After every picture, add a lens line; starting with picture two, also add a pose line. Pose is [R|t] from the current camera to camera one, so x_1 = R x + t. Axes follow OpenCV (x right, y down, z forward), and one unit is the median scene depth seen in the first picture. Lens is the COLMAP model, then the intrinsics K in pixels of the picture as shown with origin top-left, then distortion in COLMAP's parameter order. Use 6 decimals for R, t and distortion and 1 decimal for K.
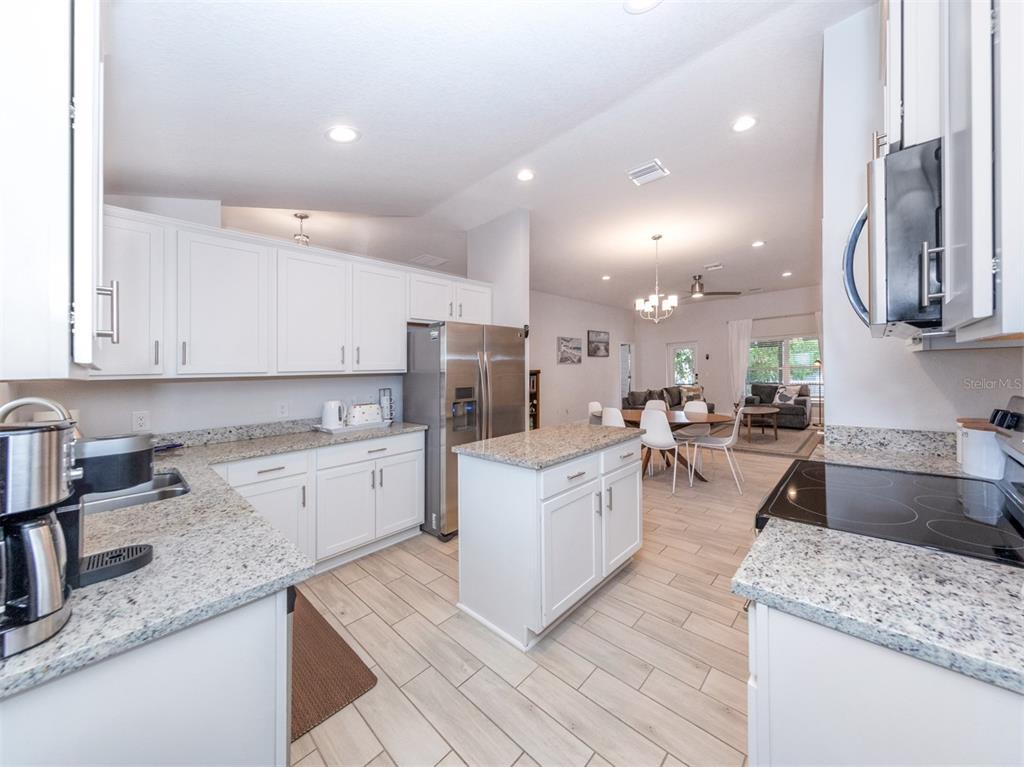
lens RADIAL K [[366.2, 0, 540.8], [0, 366.2, 369.2], [0, 0, 1]] dist [0.000862, 0.000064]
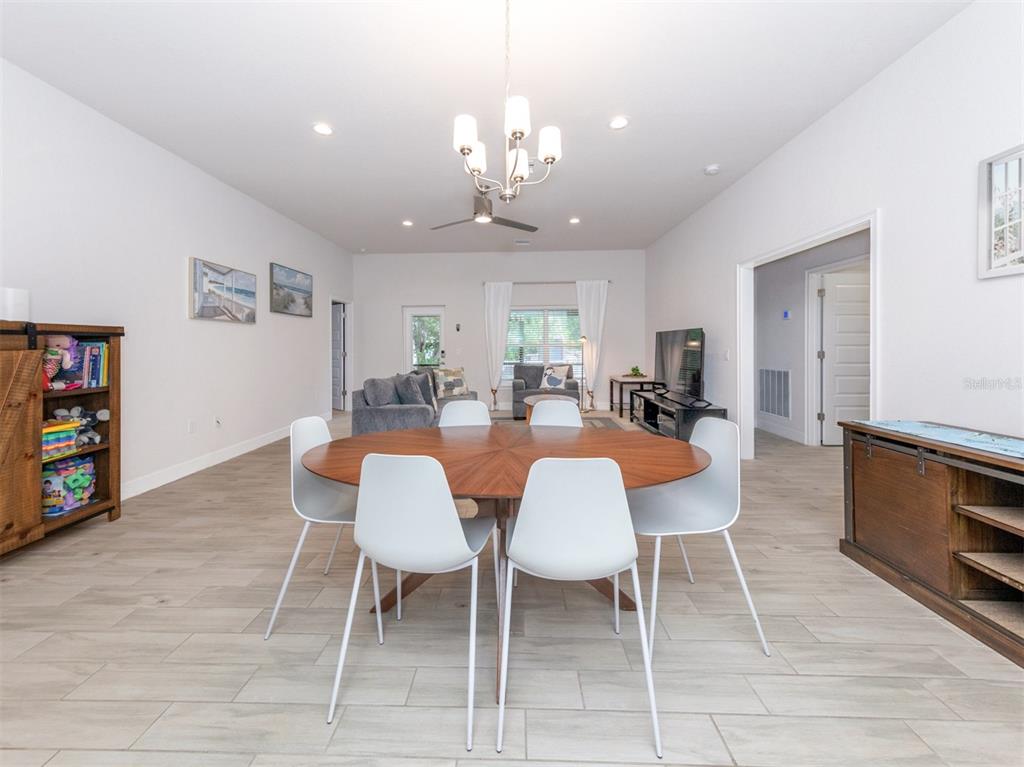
lens RADIAL K [[384.9, 0, 507.3], [0, 384.9, 354.8], [0, 0, 1]] dist [0.001172, -0.000076]
pose [[0.766345, 0.011972, 0.642318, 0.082198], [-0.020455, 0.999774, 0.005770, 0.035747], [-0.642104, -0.017561, 0.766416, 0.829540]]
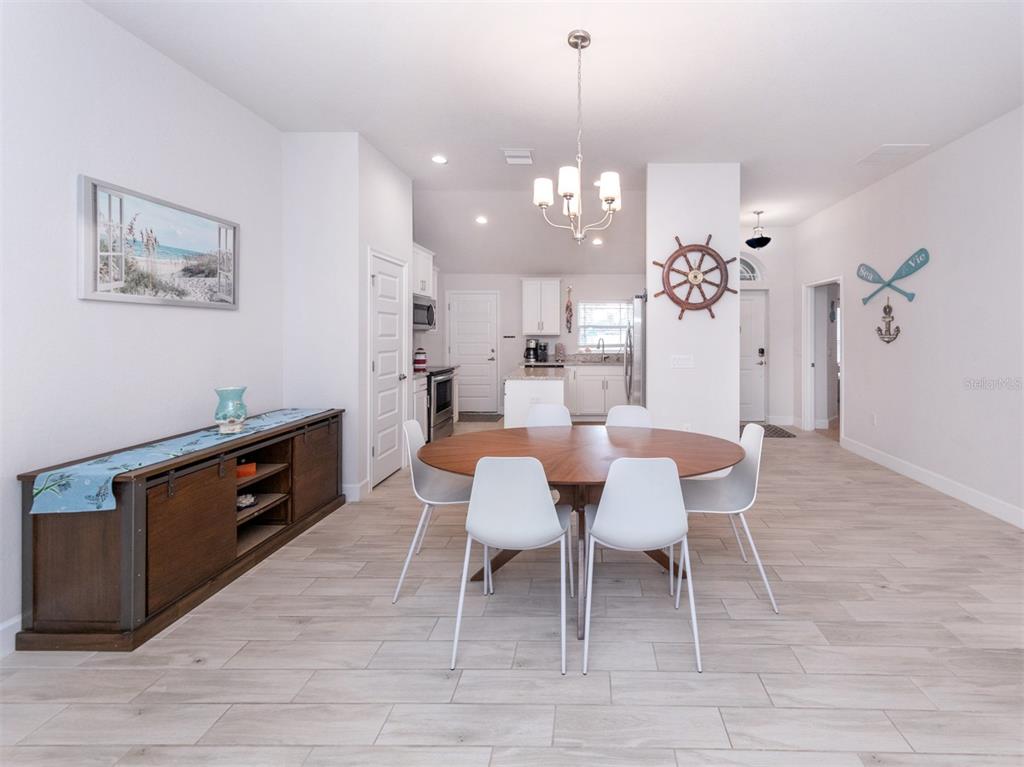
lens RADIAL K [[420.2, 0, 588.7], [0, 420.2, 333.7], [0, 0, 1]] dist [0.001904, -0.000059]
pose [[-0.748415, 0.028792, -0.662605, 0.740744], [0.023654, 0.999580, 0.016718, -0.021896], [0.662809, -0.003161, -0.748782, 1.613014]]
